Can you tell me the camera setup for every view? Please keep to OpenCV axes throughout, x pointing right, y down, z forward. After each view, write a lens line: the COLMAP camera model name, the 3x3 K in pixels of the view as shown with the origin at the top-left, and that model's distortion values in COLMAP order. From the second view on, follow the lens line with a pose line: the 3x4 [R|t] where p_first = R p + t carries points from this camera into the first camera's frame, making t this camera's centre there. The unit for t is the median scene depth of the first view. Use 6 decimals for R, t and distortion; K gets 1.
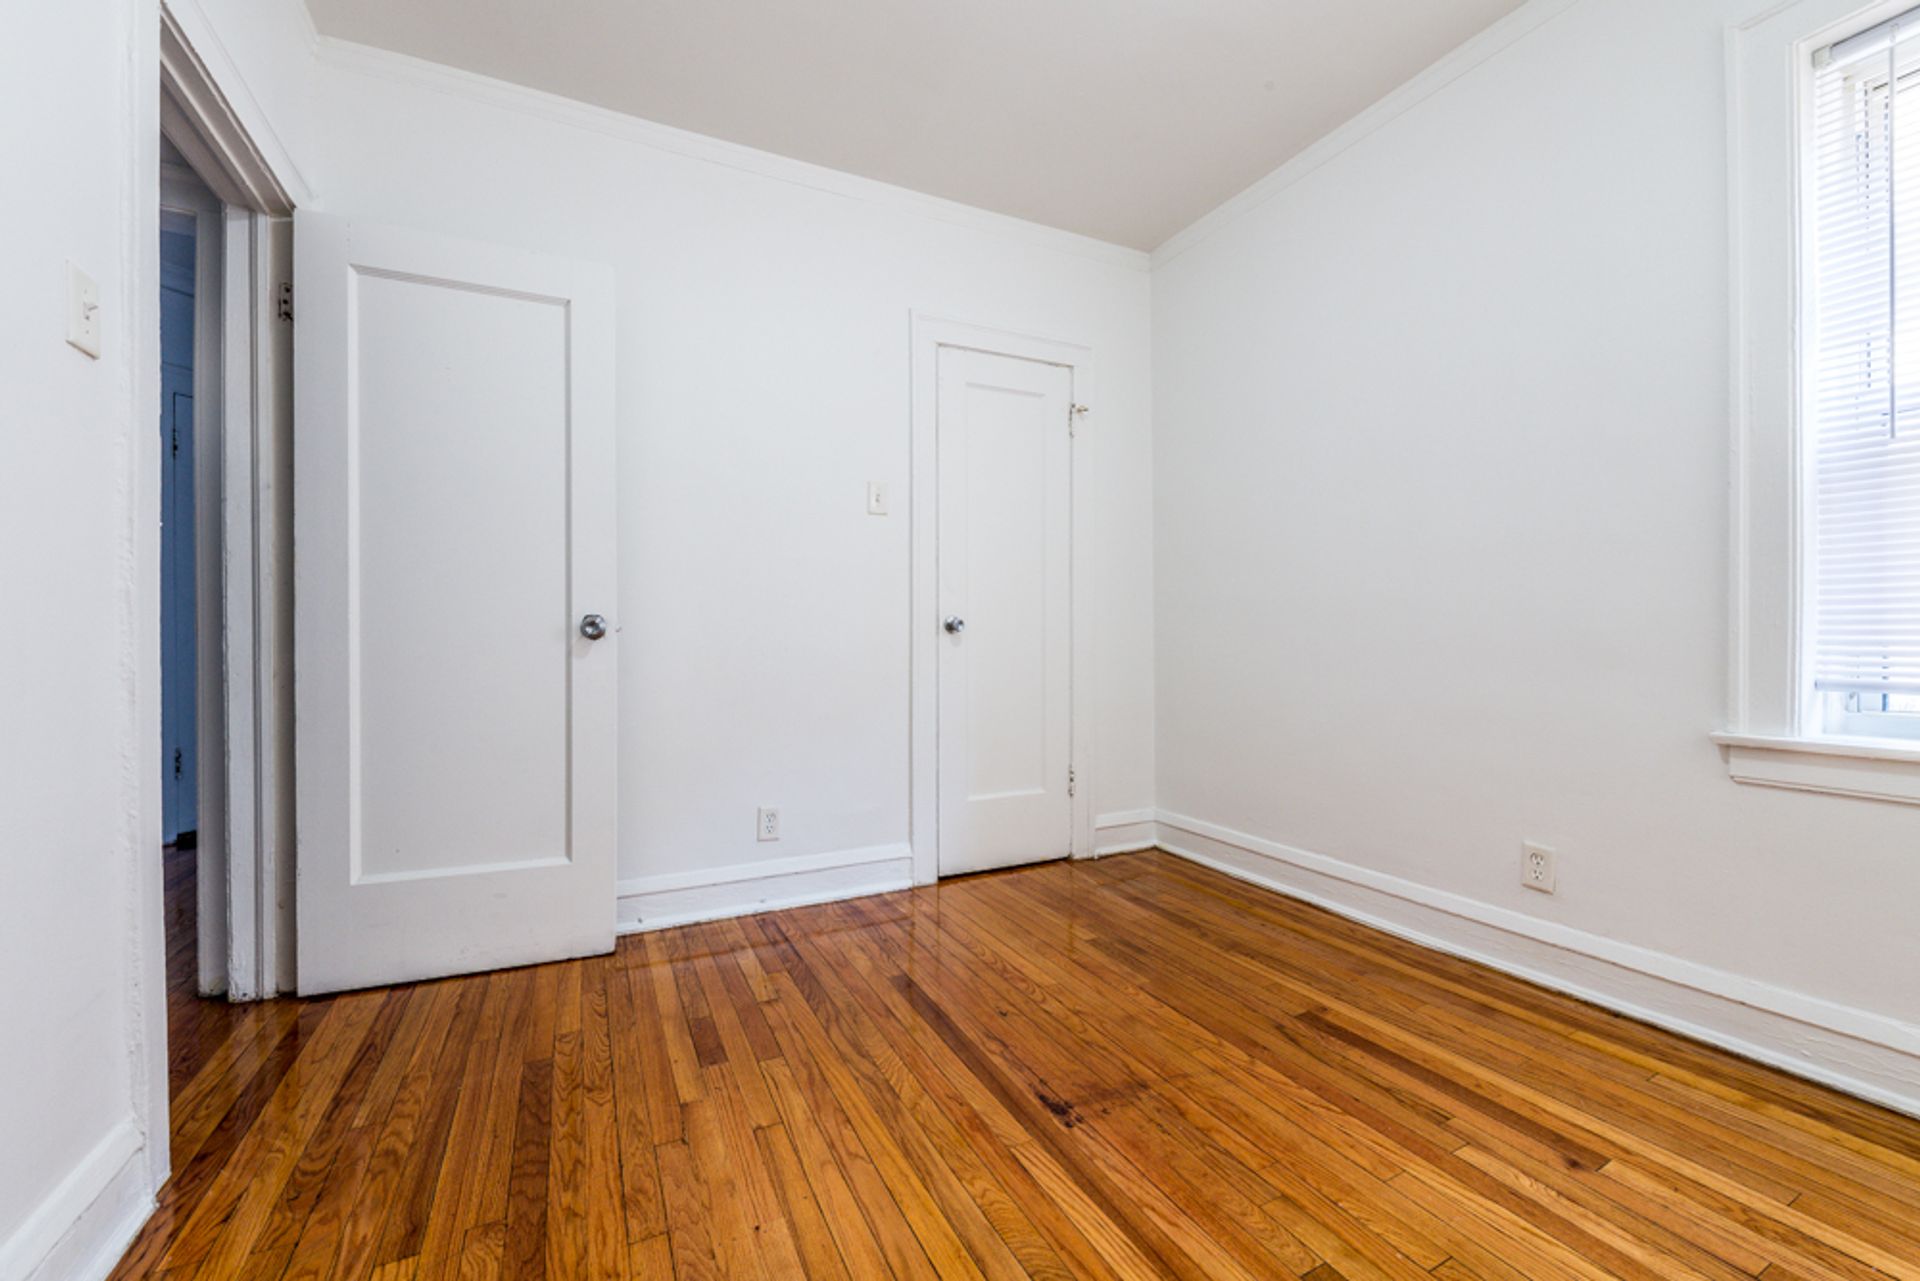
lens RADIAL K [[754.6, 0, 952.5], [0, 754.6, 640.3], [0, 0, 1]] dist [0.003229, -0.005700]
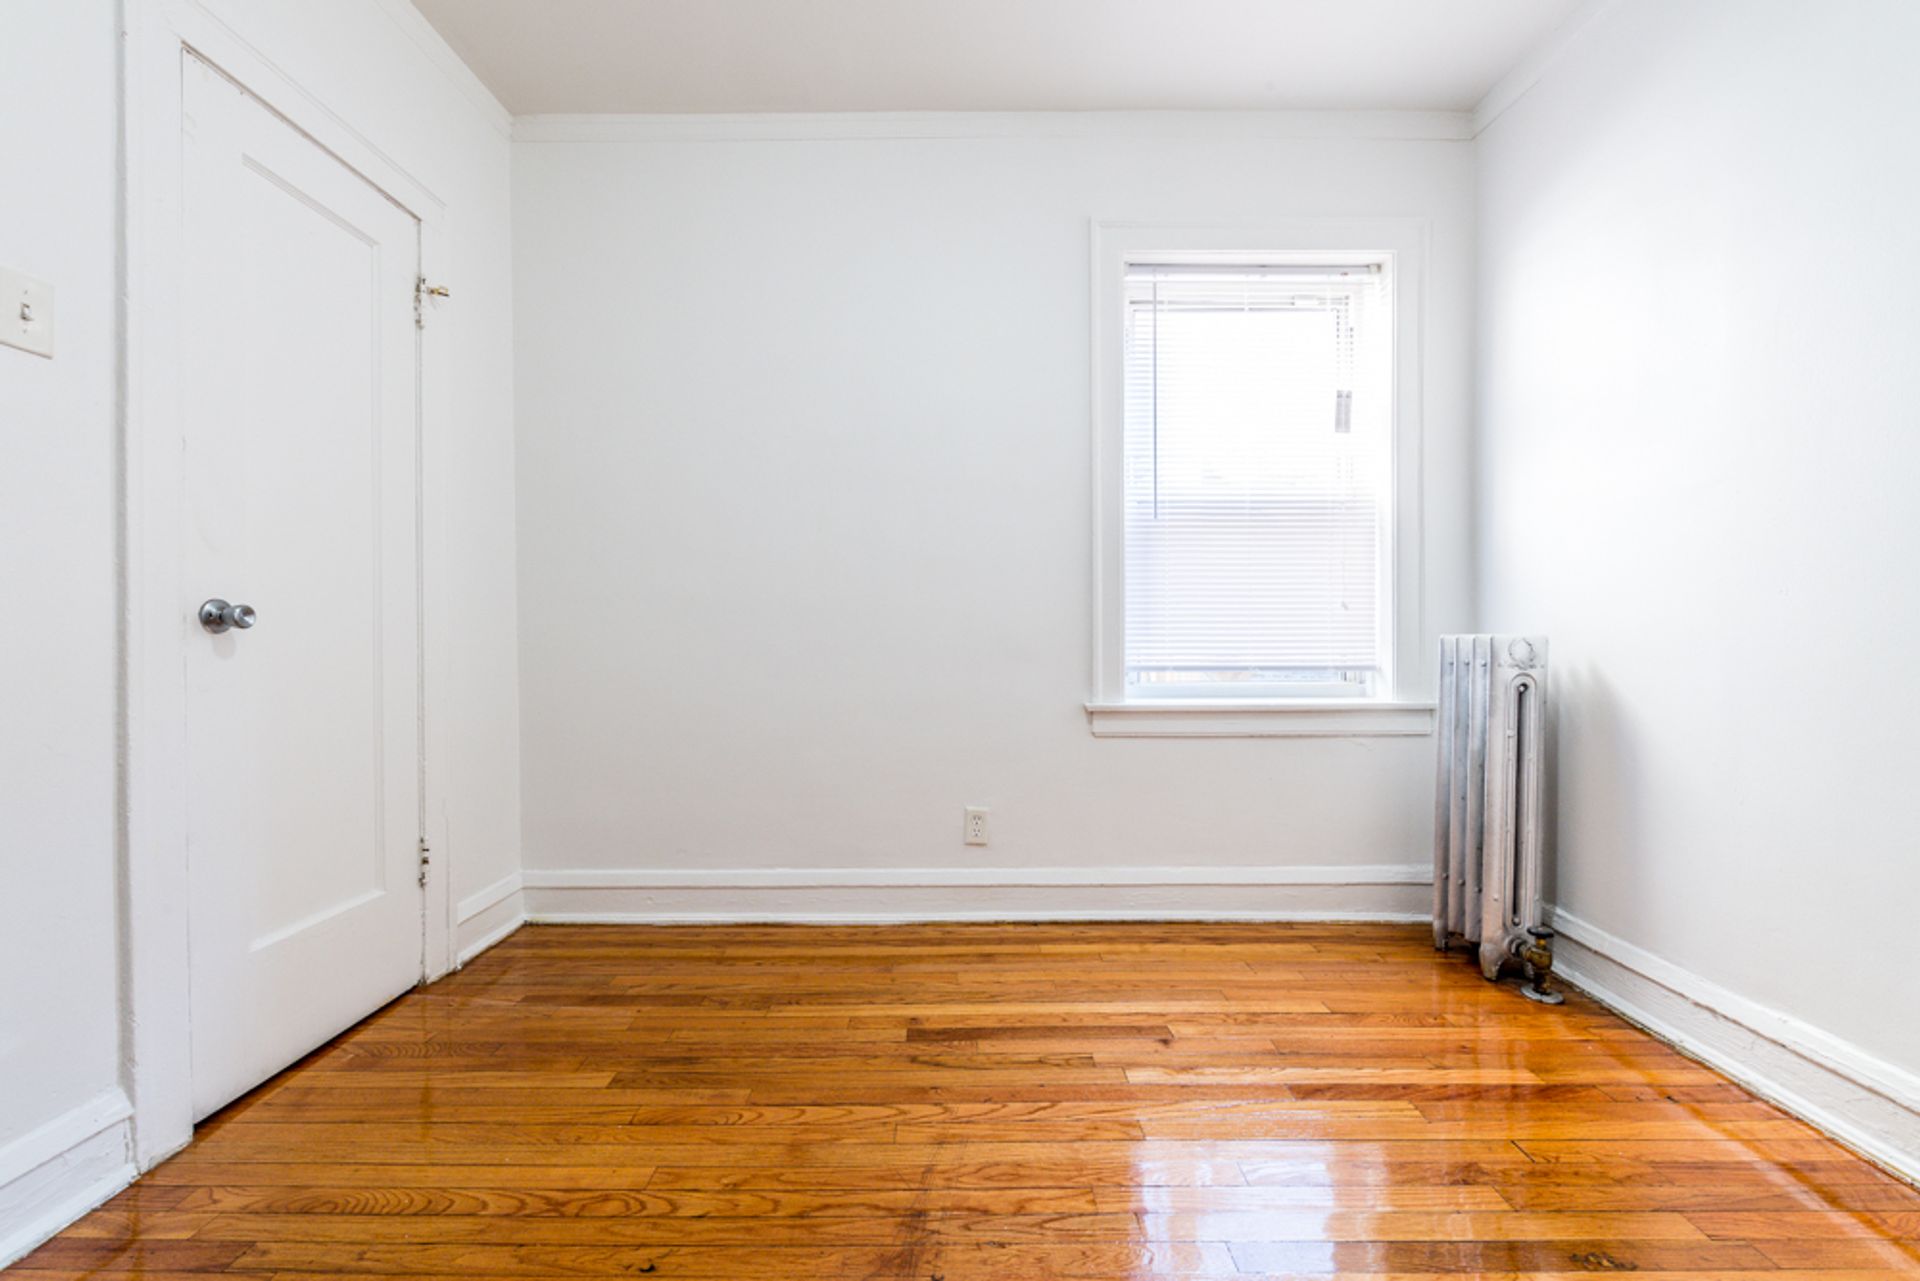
lens RADIAL K [[754.6, 0, 952.5], [0, 754.6, 640.3], [0, 0, 1]] dist [0.003229, -0.005700]
pose [[0.451063, -0.003837, 0.892484, -0.332225], [0.005982, 0.999981, 0.001276, -0.002718], [-0.892472, 0.004764, 0.451077, 0.480869]]
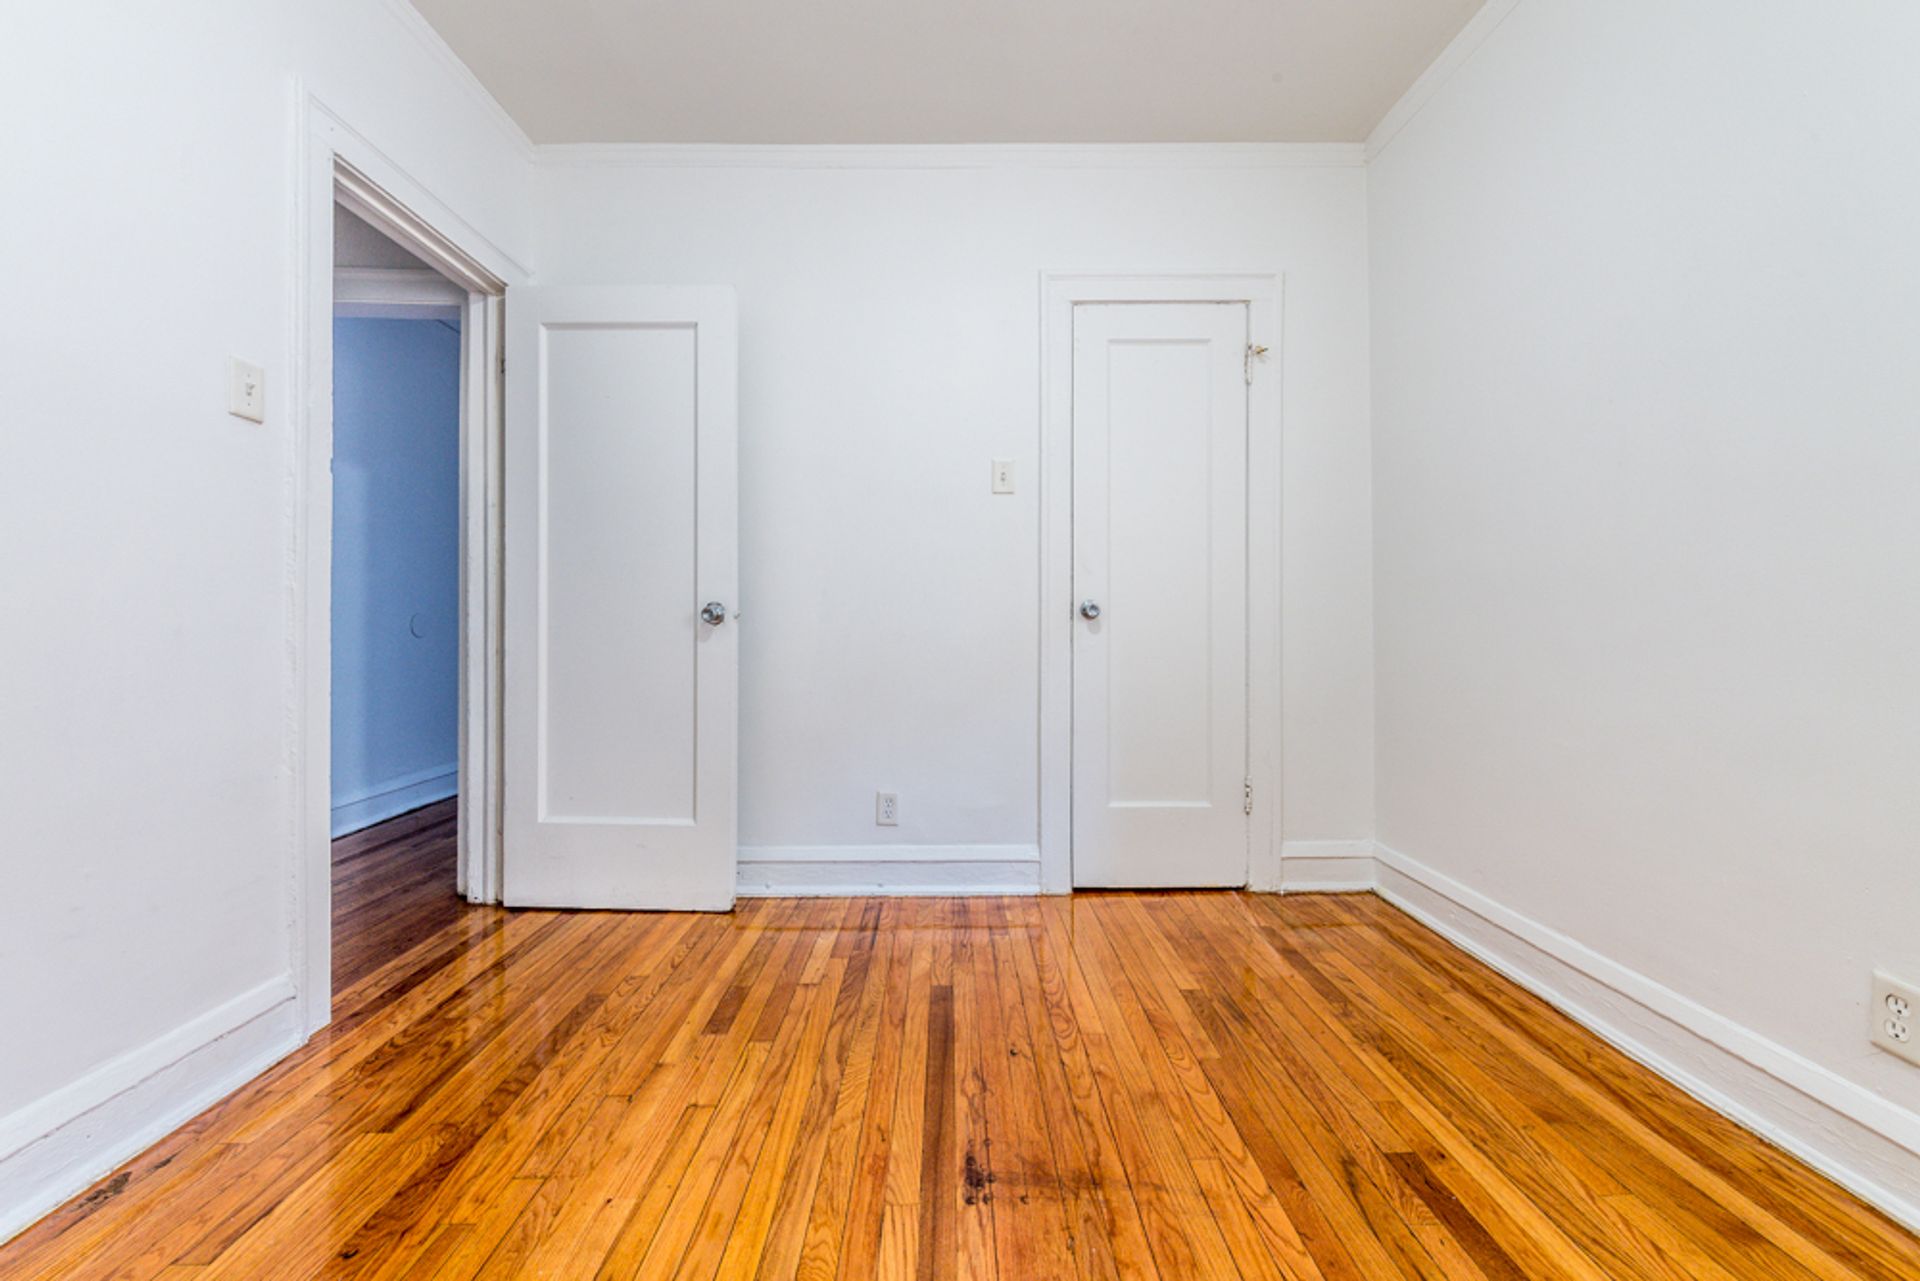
lens RADIAL K [[766.6, 0, 965.6], [0, 766.6, 618.4], [0, 0, 1]] dist [0.003272, -0.005048]
pose [[0.904560, -0.000282, -0.426347, 0.371771], [-0.003994, 0.999950, -0.009135, -0.001723], [0.426329, 0.009966, 0.904513, 0.154729]]
